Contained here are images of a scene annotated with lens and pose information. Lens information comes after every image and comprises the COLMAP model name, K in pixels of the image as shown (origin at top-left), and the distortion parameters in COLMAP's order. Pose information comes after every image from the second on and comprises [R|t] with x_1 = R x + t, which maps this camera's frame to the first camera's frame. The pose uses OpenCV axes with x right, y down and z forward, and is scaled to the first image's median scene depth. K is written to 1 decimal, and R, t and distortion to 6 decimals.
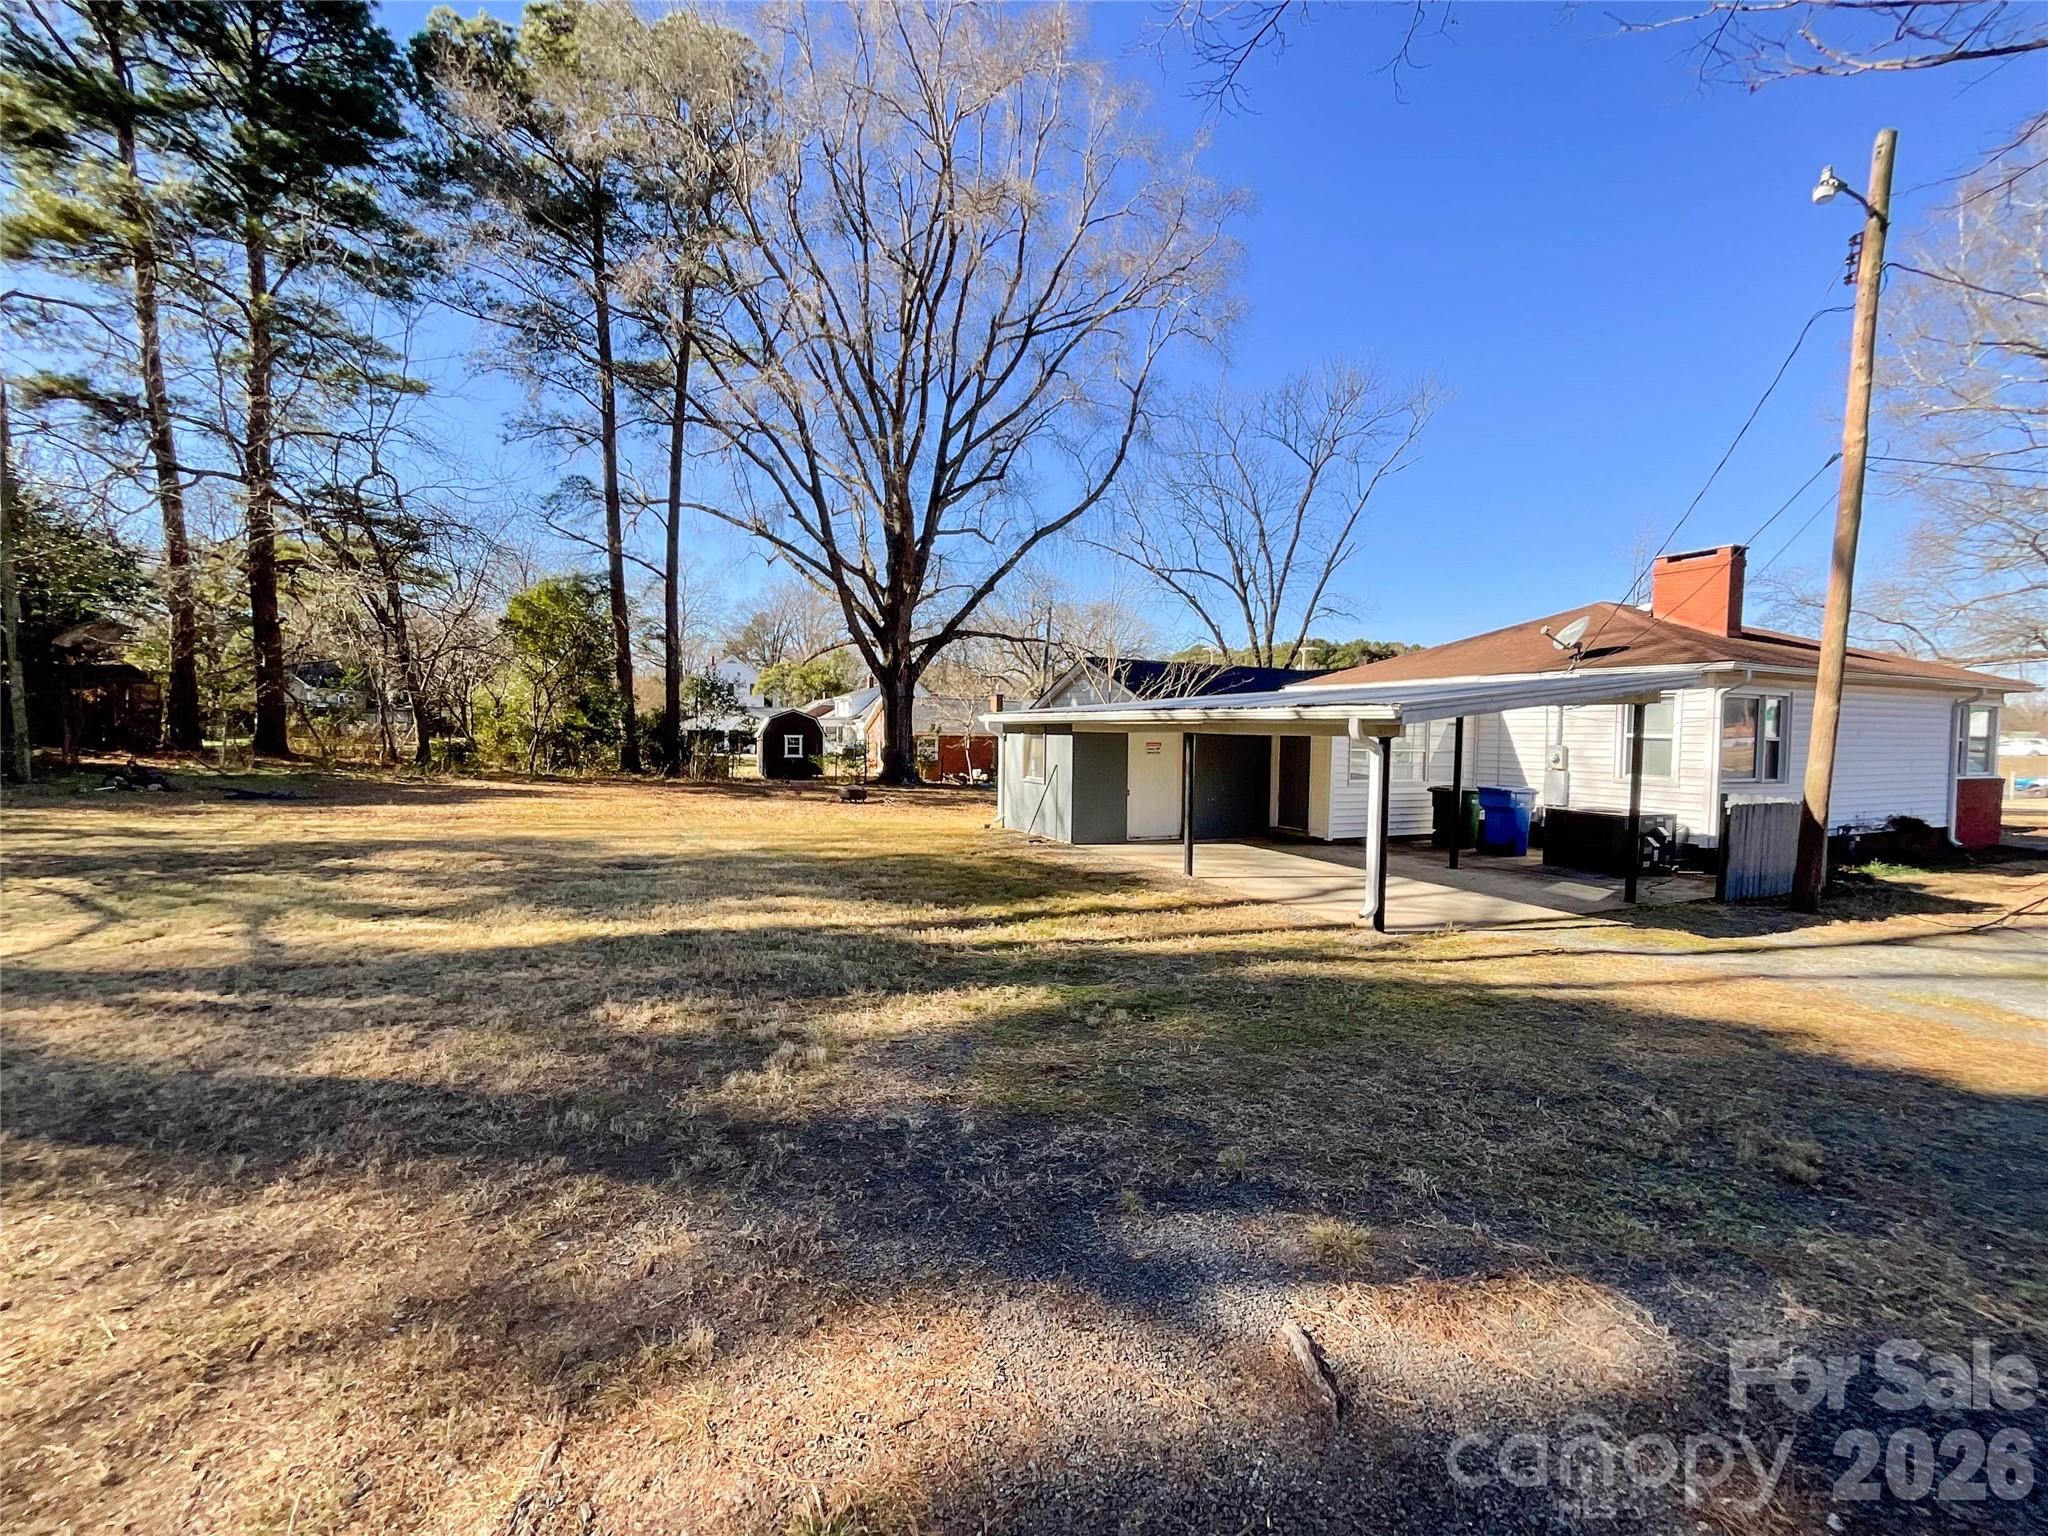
lens RADIAL K [[854.3, 0, 1029.1], [0, 854.3, 769.2], [0, 0, 1]] dist [-0.024194, 0.012651]
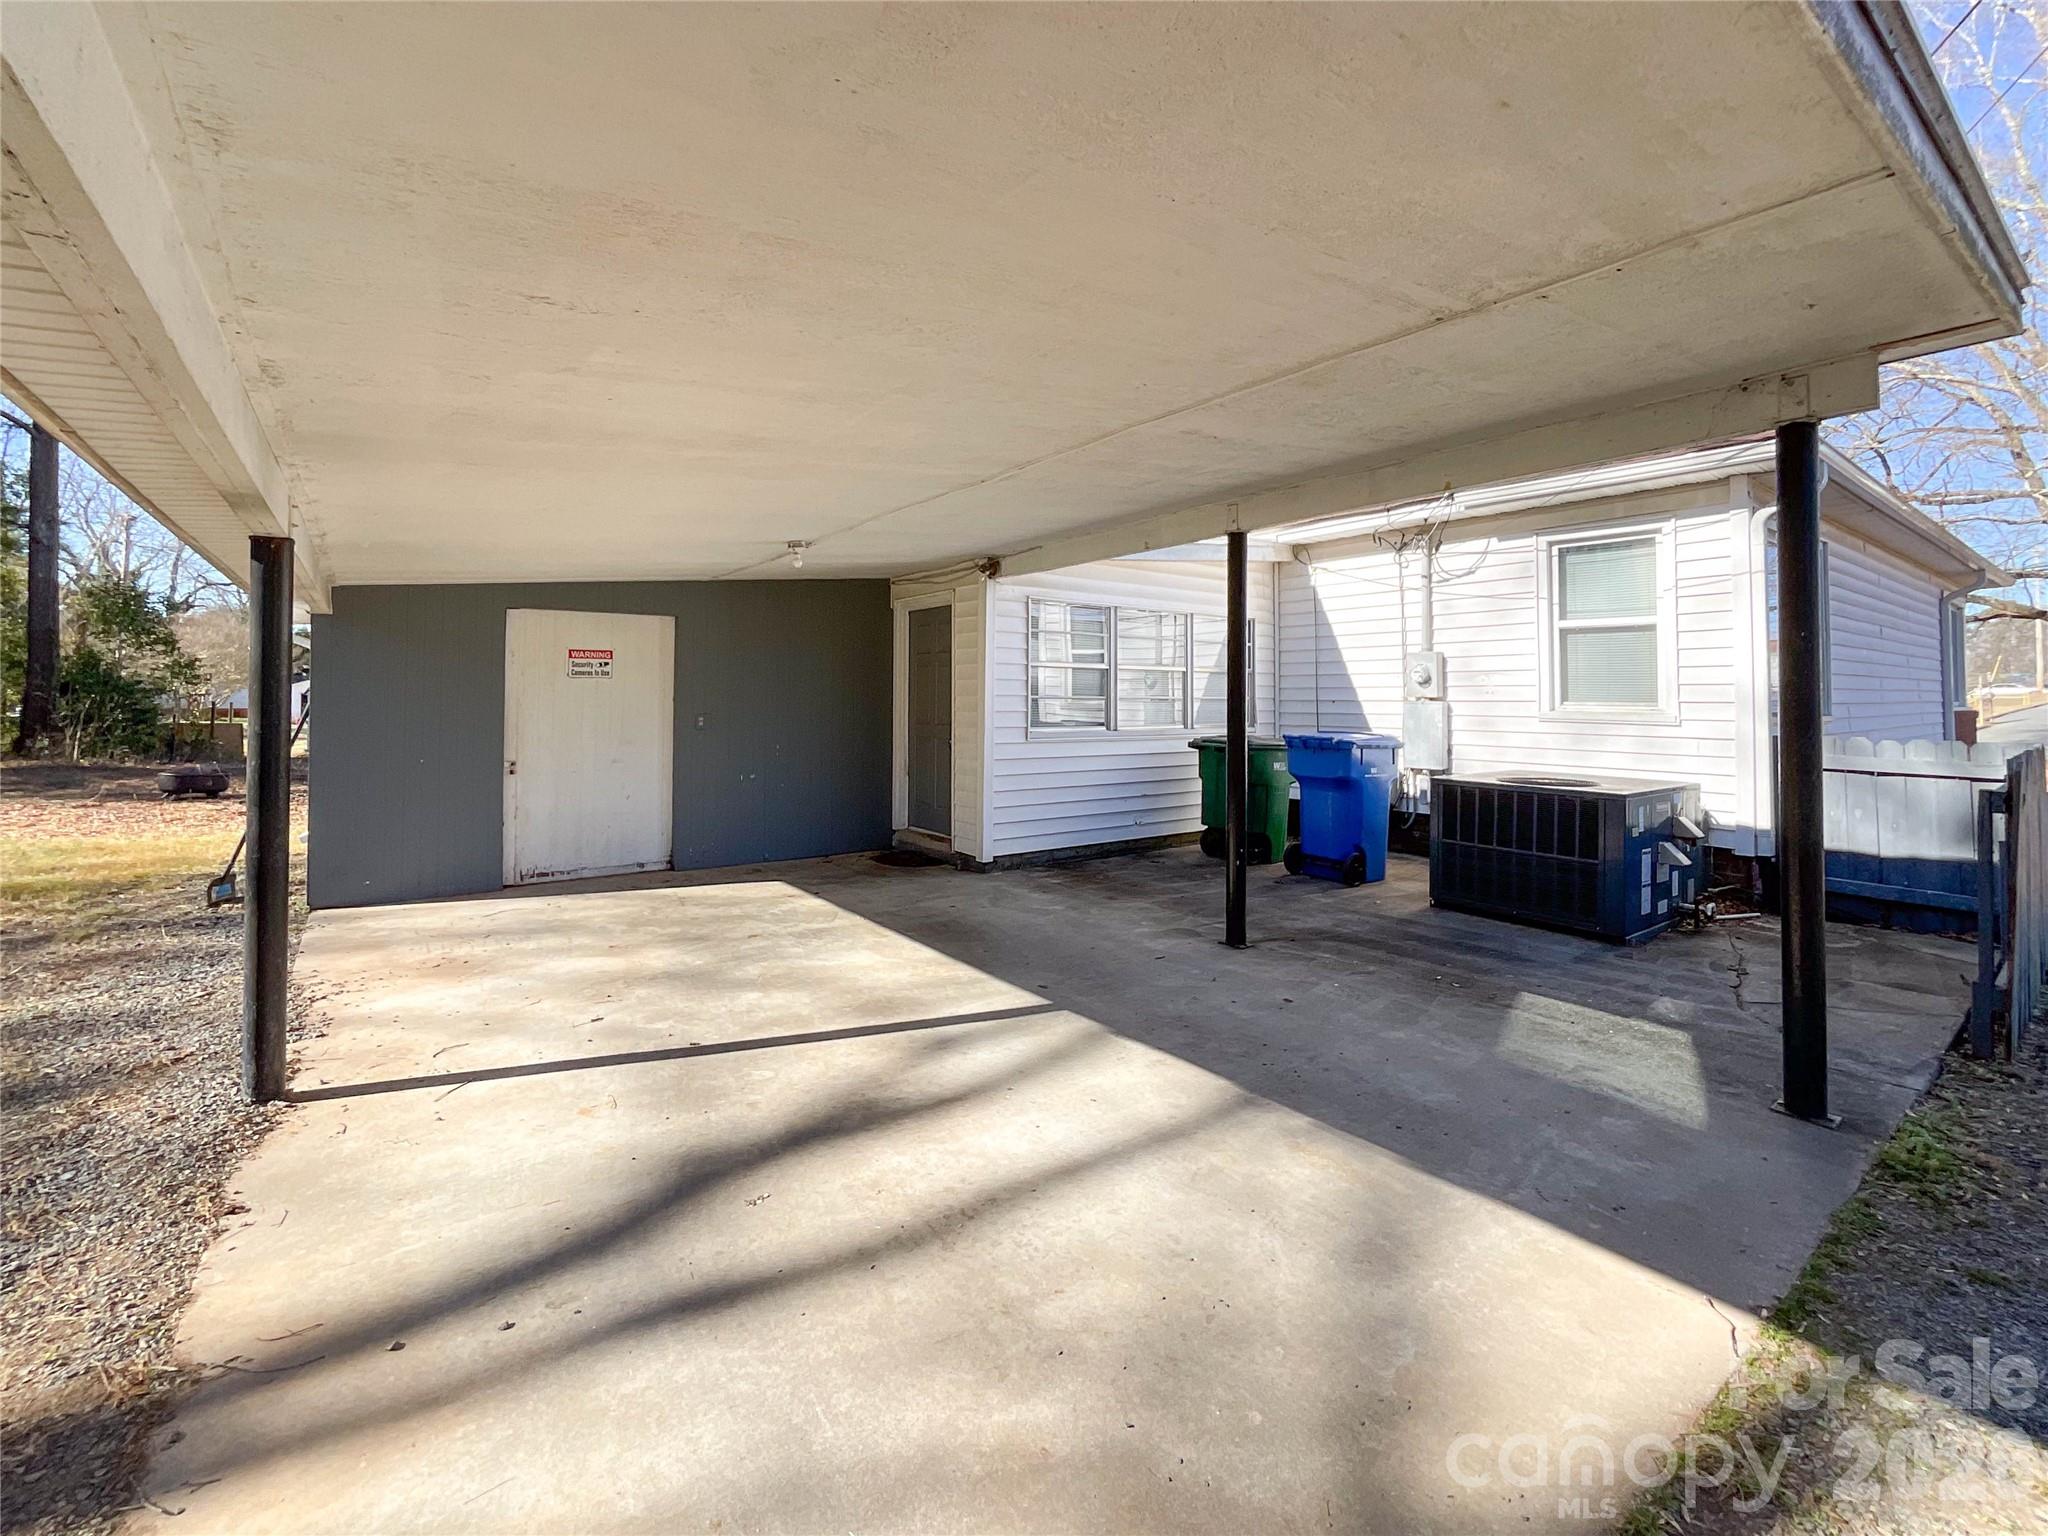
lens RADIAL K [[854.3, 0, 1029.1], [0, 854.3, 769.2], [0, 0, 1]] dist [-0.024194, 0.012651]
pose [[0.978067, -0.029937, 0.206129, 0.288544], [0.022620, 0.999031, 0.037762, 0.018243], [-0.207060, -0.032271, 0.977796, 0.560129]]
